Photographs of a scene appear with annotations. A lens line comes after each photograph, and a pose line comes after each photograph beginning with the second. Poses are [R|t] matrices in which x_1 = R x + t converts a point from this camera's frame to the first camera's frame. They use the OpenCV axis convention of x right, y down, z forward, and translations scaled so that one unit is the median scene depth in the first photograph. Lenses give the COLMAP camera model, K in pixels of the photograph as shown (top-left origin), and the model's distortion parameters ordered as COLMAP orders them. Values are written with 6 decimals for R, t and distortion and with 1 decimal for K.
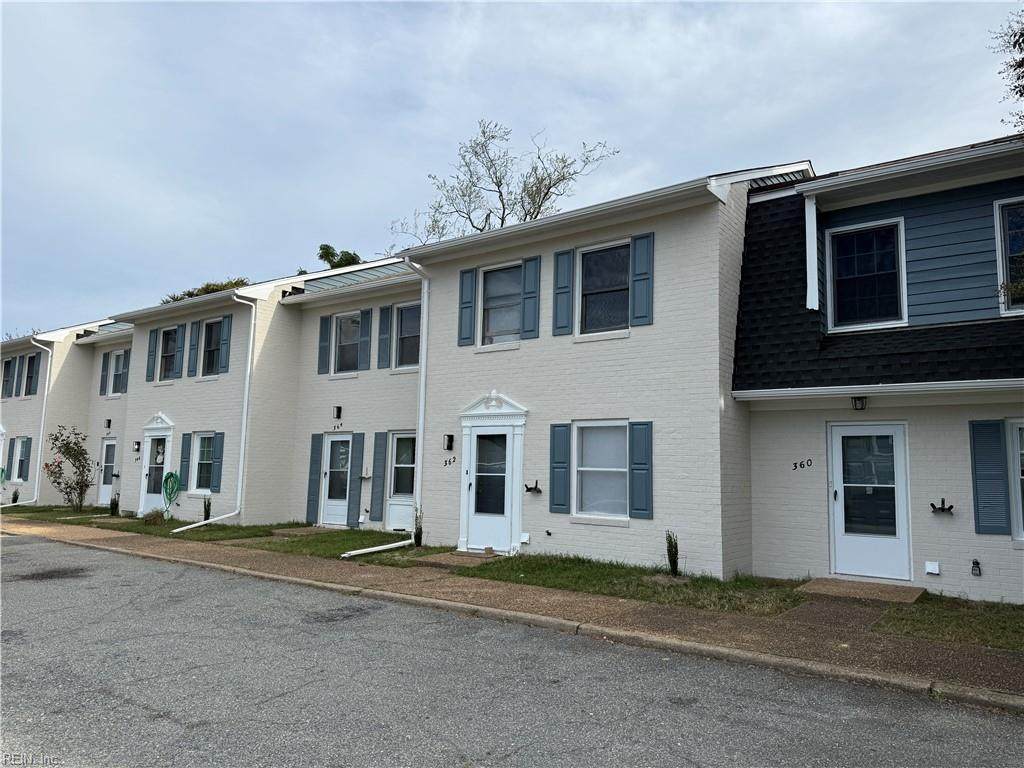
lens RADIAL K [[705.3, 0, 488.5], [0, 705.3, 368.3], [0, 0, 1]] dist [0.137904, -0.156546]
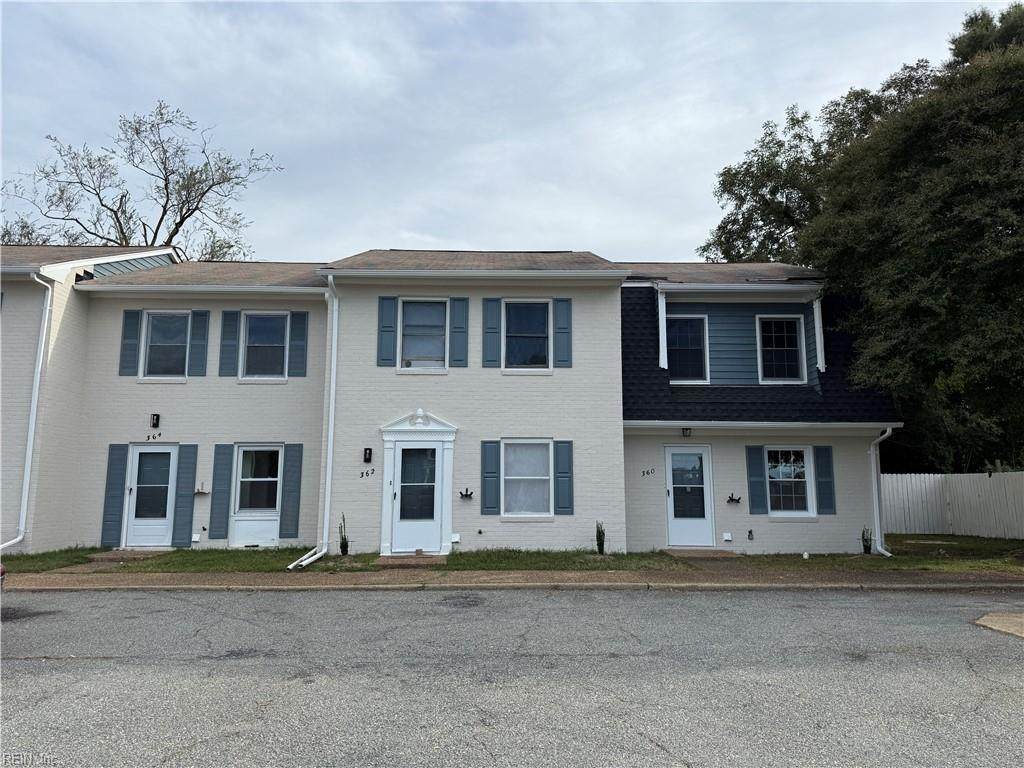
lens RADIAL K [[705.3, 0, 488.5], [0, 705.3, 368.3], [0, 0, 1]] dist [0.137904, -0.156546]
pose [[0.798466, 0.082938, 0.596300, -0.606231], [-0.072262, 0.996508, -0.041841, 0.005561], [-0.597688, -0.009681, 0.801671, 0.032205]]
